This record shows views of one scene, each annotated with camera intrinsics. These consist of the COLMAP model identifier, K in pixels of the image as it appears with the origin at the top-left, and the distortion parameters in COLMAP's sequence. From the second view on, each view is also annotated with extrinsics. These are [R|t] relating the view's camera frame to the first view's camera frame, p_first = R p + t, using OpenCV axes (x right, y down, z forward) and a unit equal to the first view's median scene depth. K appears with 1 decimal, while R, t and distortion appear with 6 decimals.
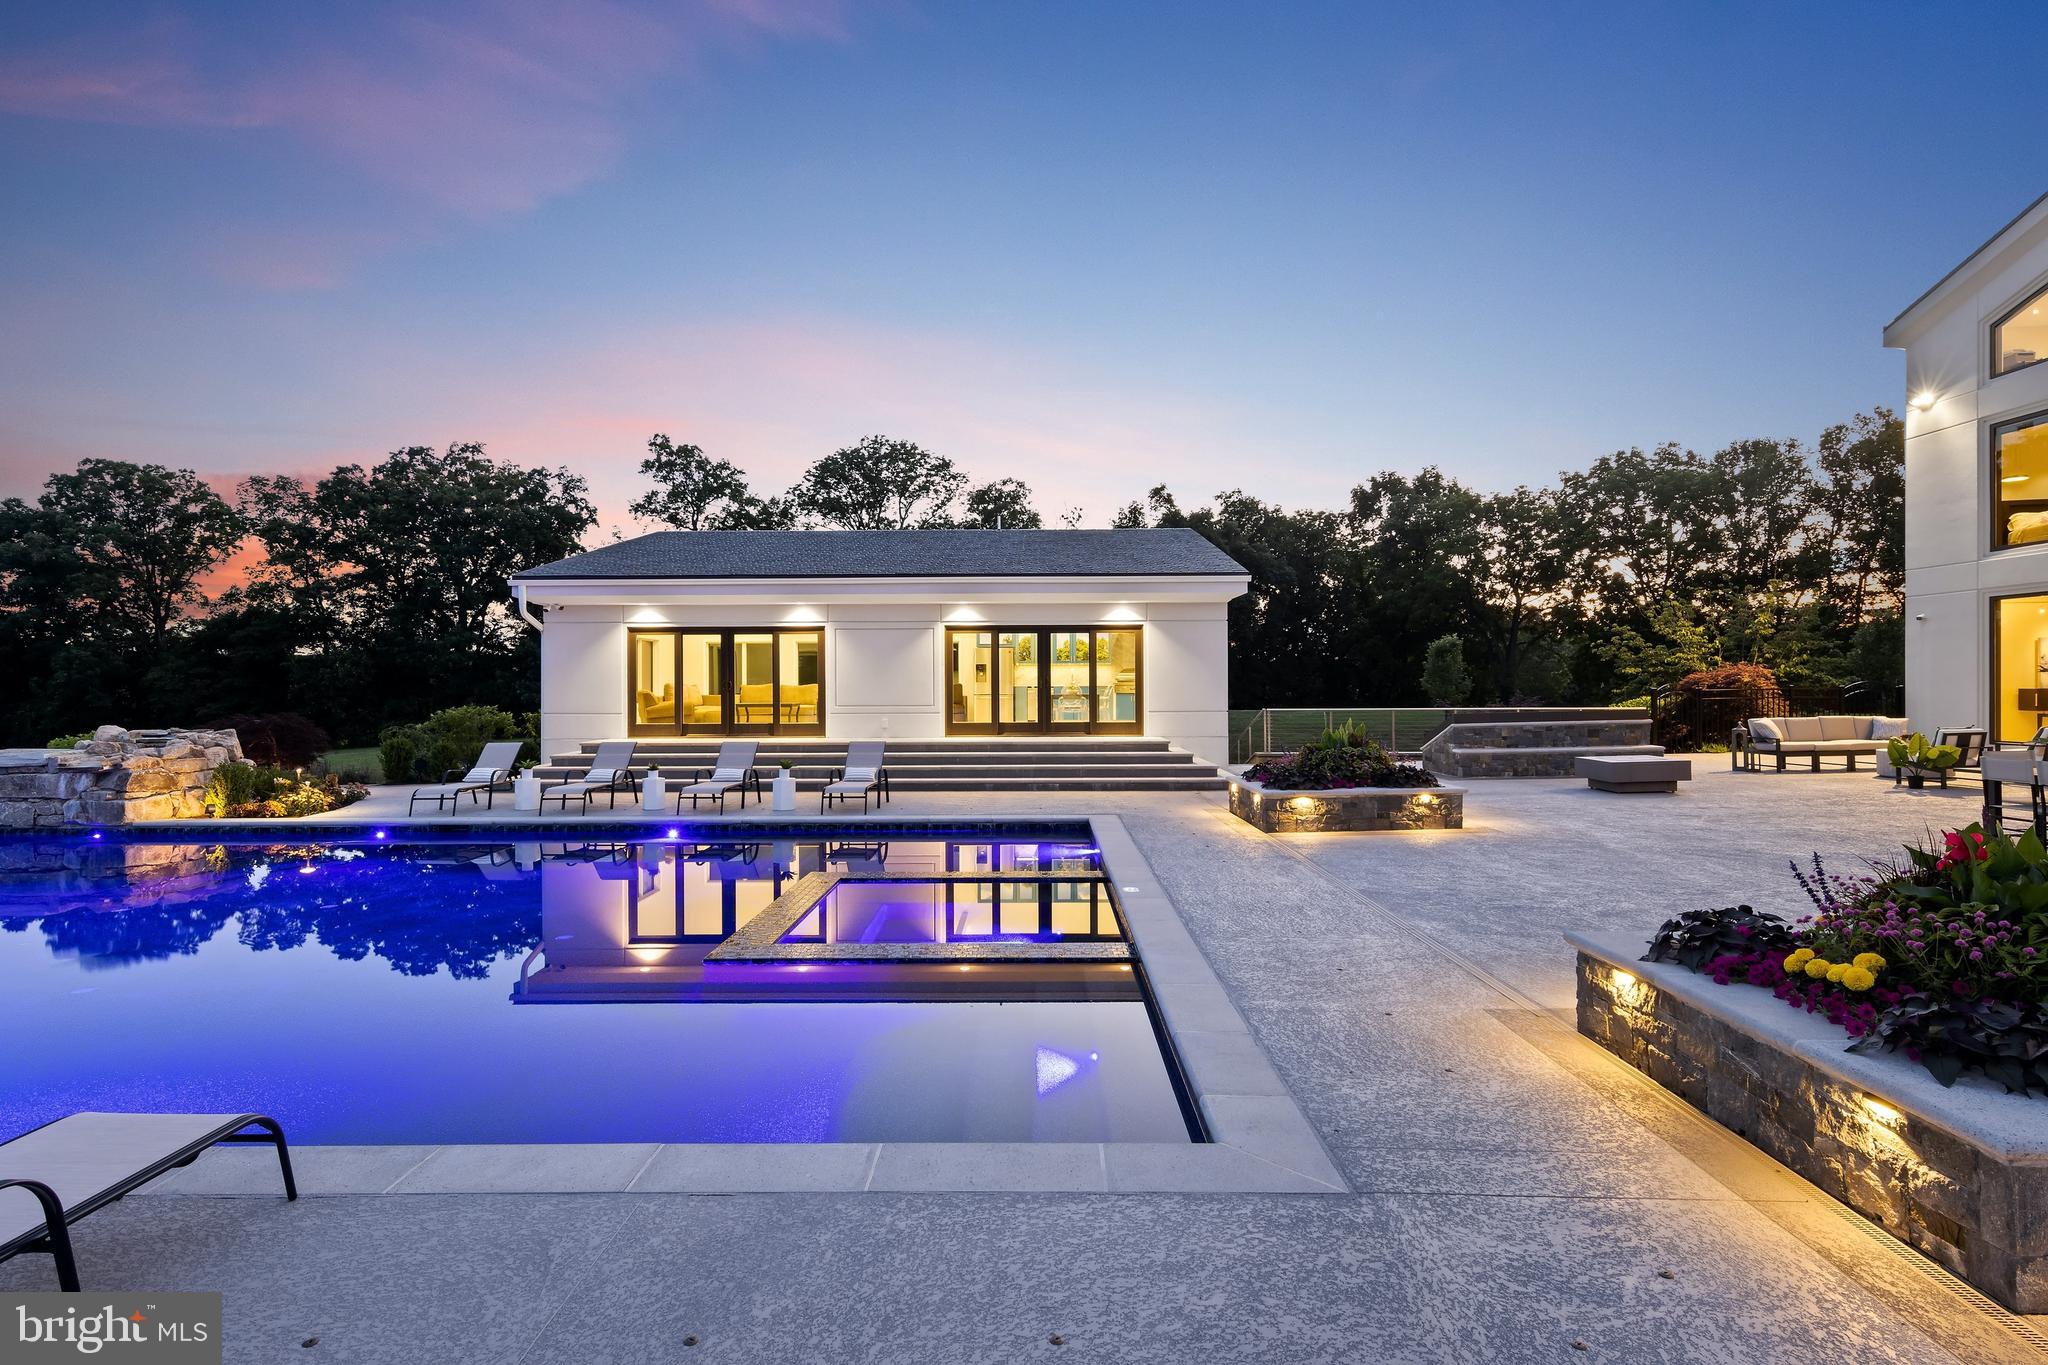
lens RADIAL K [[1035.6, 0, 1014.3], [0, 1035.6, 686.2], [0, 0, 1]] dist [0.009951, 0.000183]
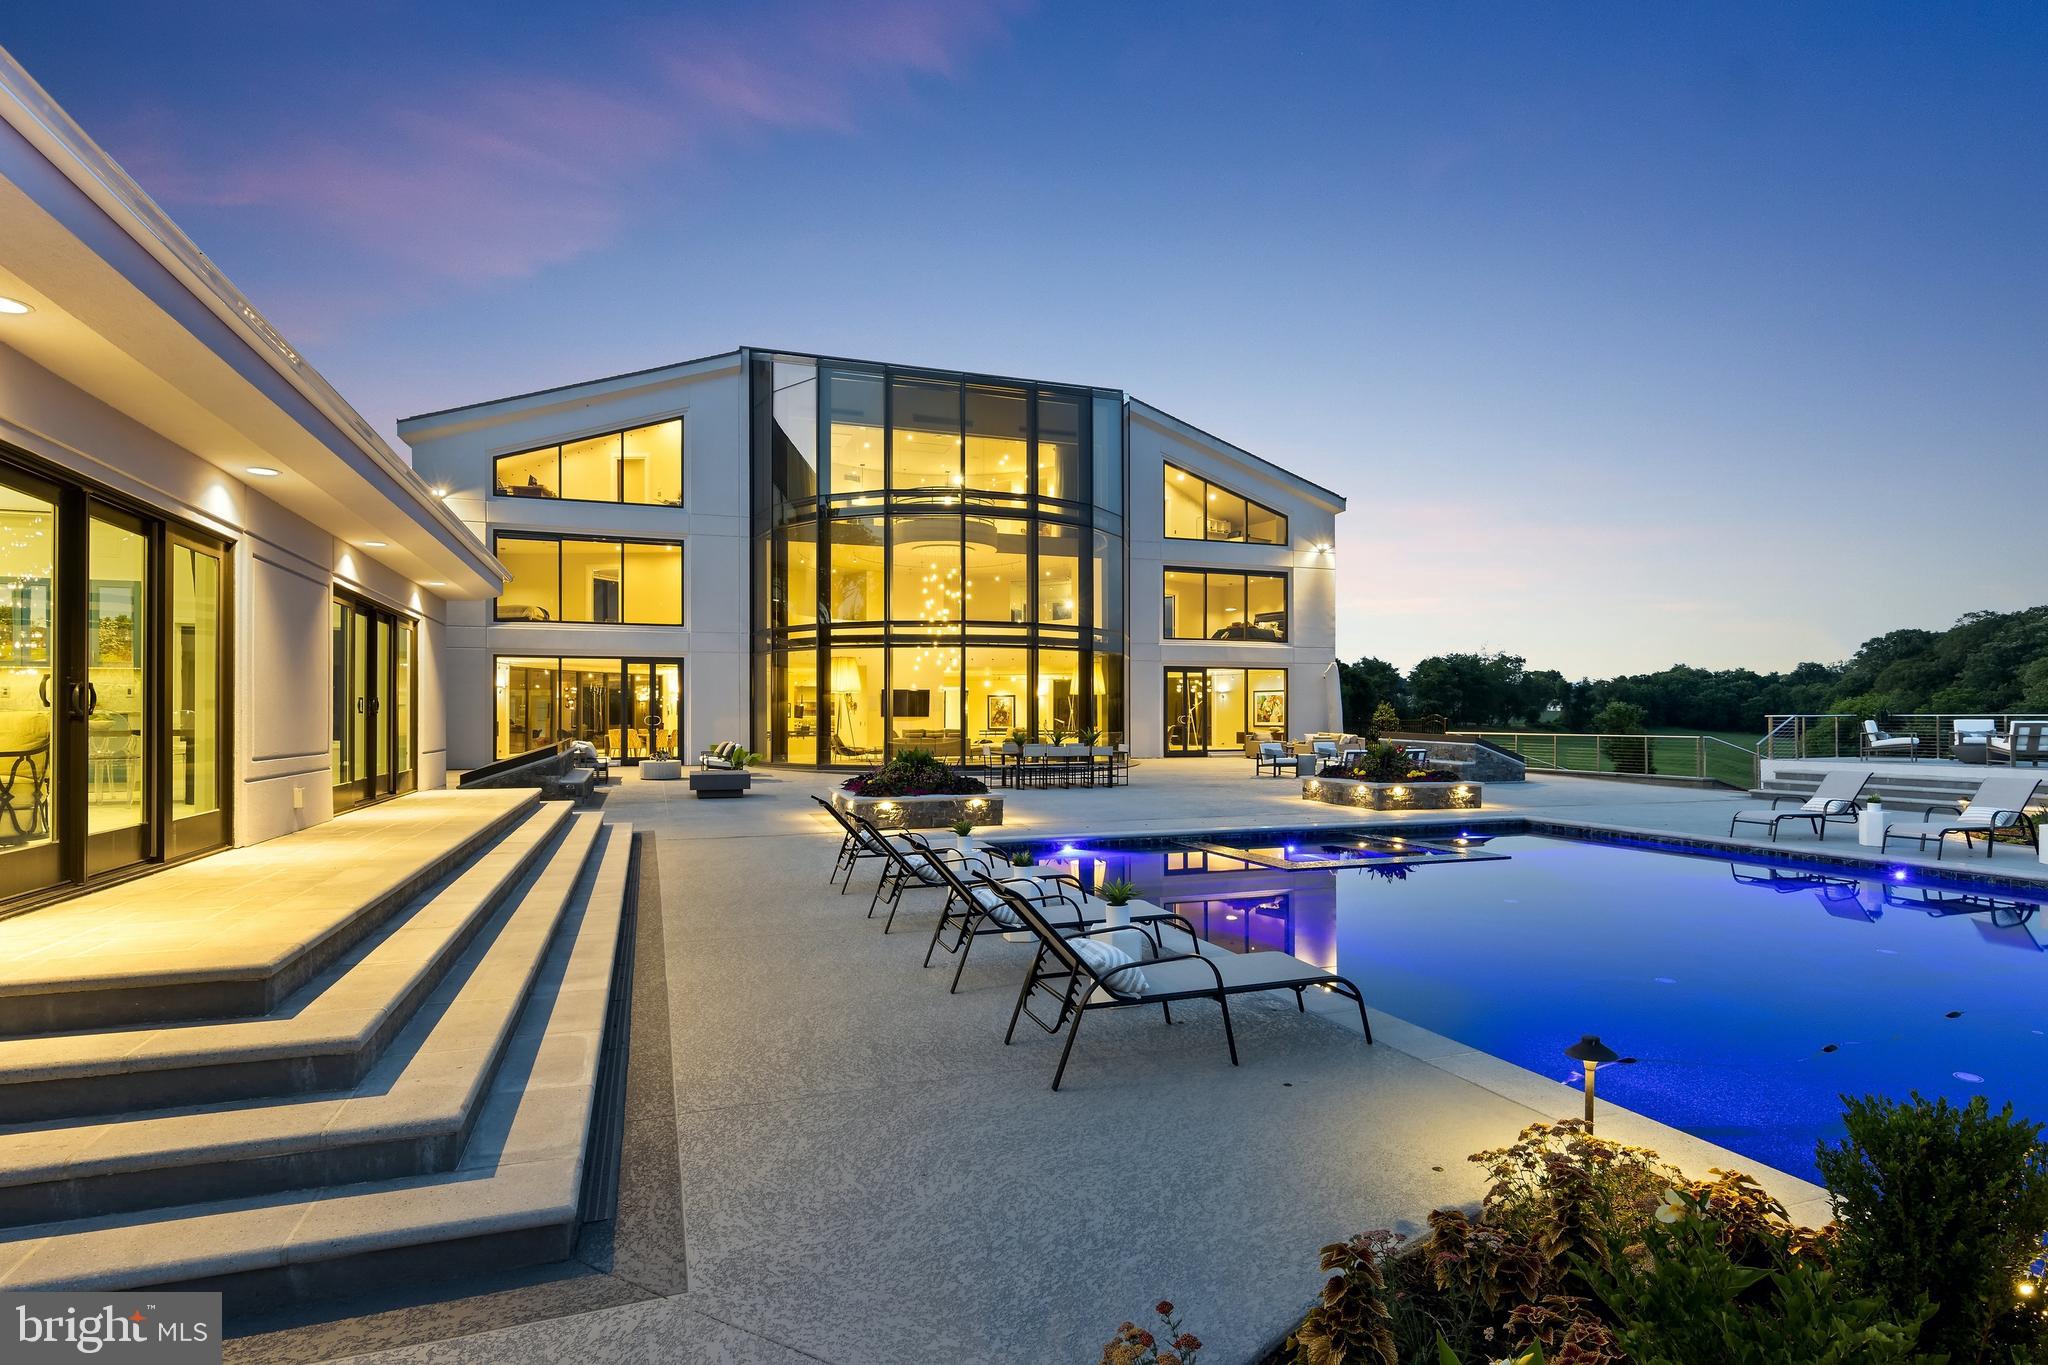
lens RADIAL K [[1046.5, 0, 1043.3], [0, 1046.5, 701.0], [0, 0, 1]] dist [0.000597, 0.000100]
pose [[-0.333314, 0.020843, 0.942586, -0.624265], [0.001880, 0.999768, -0.021442, 0.006084], [-0.942814, -0.005375, -0.333276, 0.823751]]
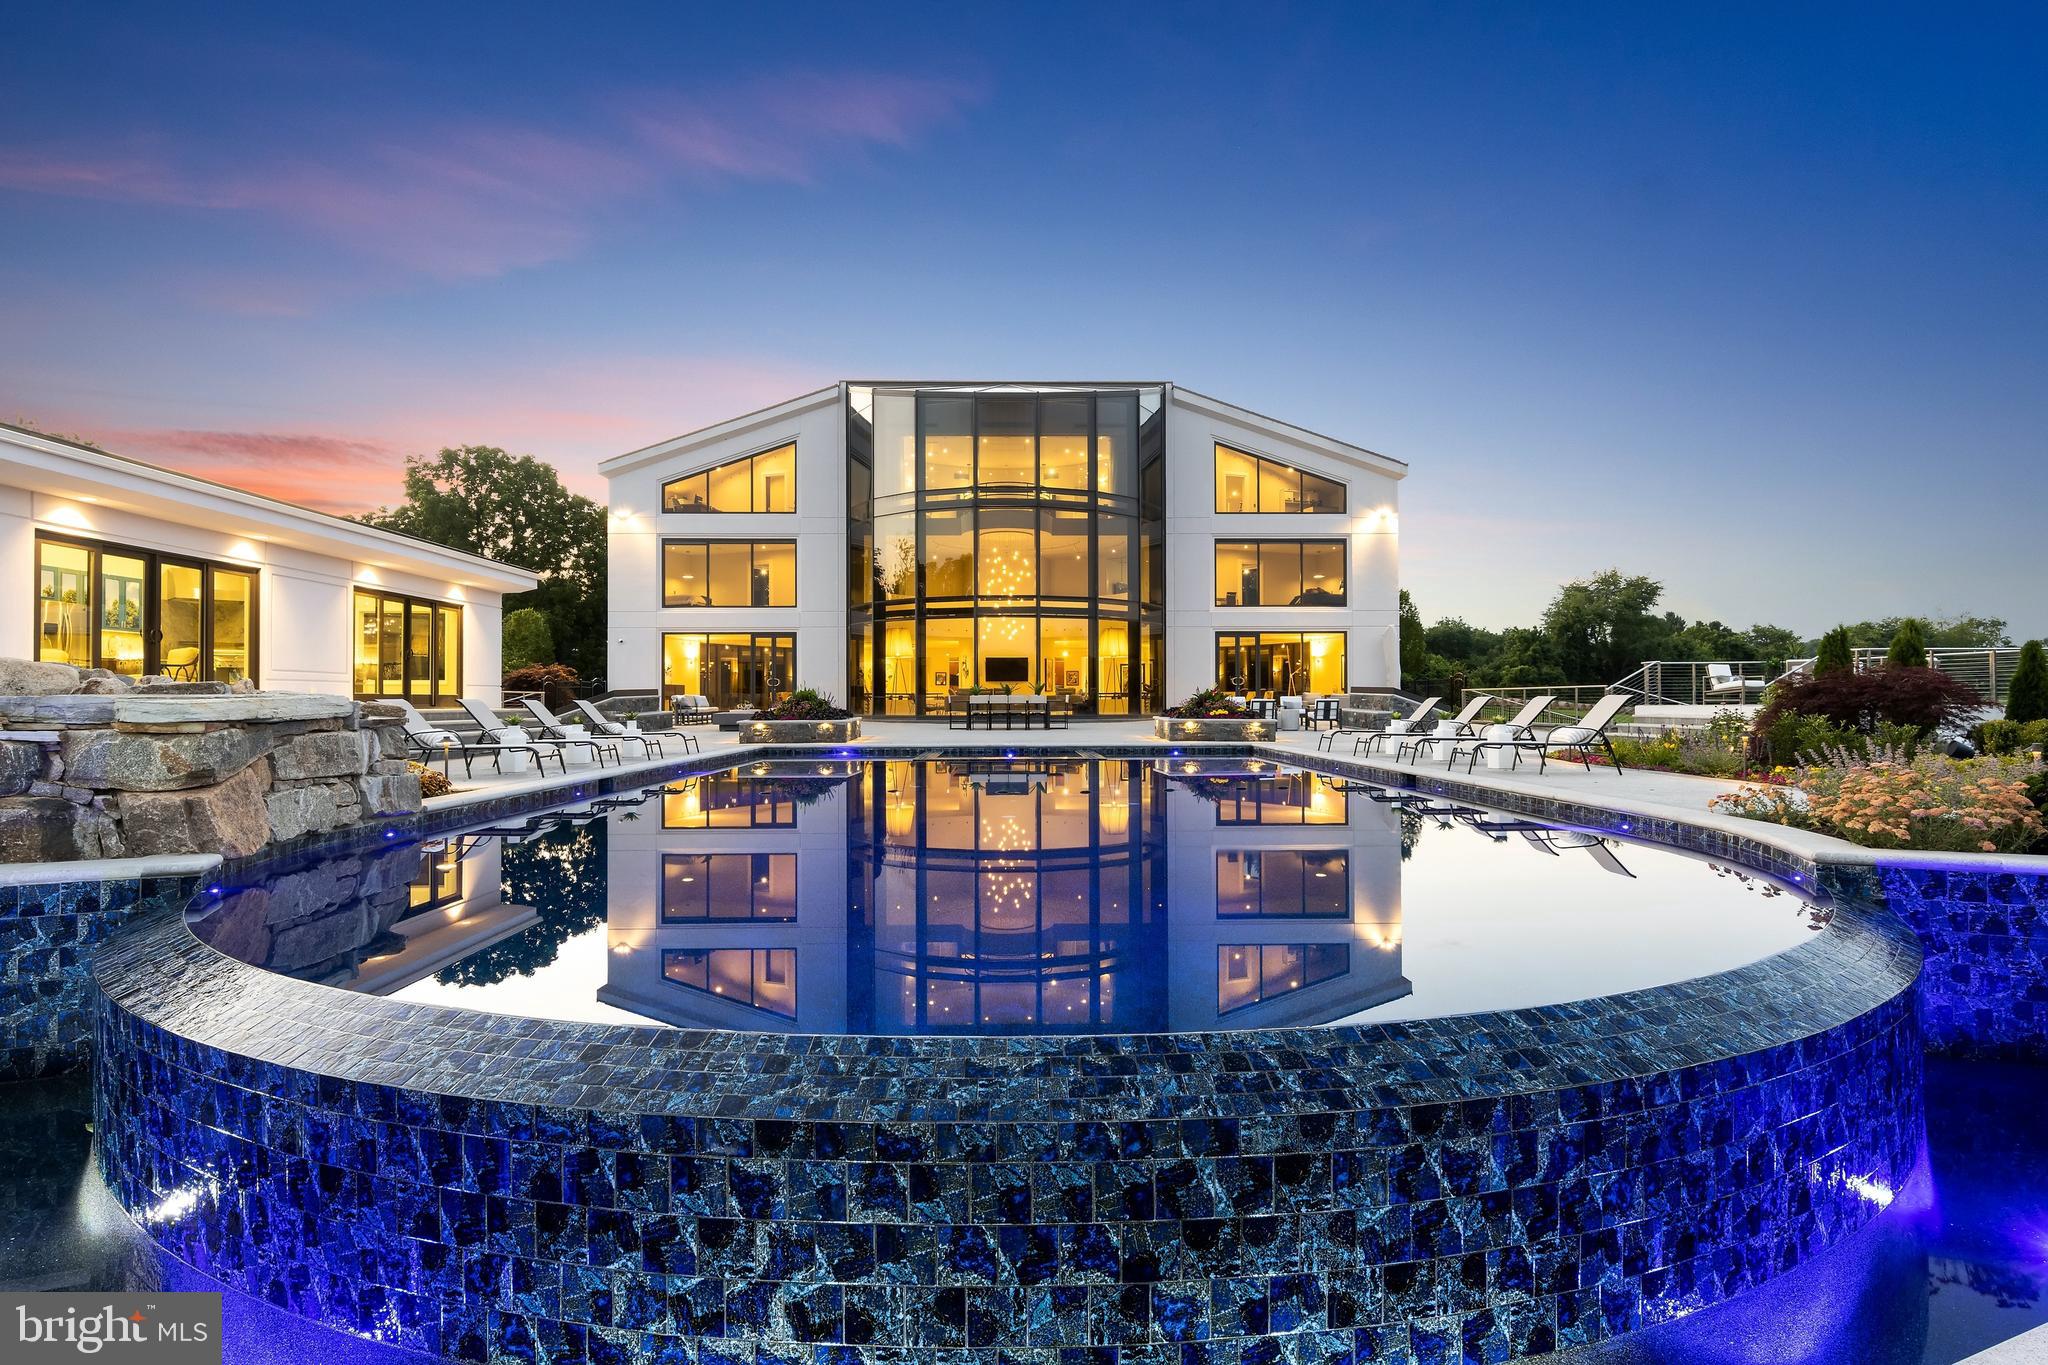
lens RADIAL K [[1071.1, 0, 1024.0], [0, 1071.1, 682.5], [0, 0, 1]] dist [0.001899, -0.000082]
pose [[-0.011130, 0.021653, 0.999704, -0.986607], [0.001063, 0.999765, -0.021643, 0.045074], [-0.999937, 0.000822, -0.011151, 0.414661]]
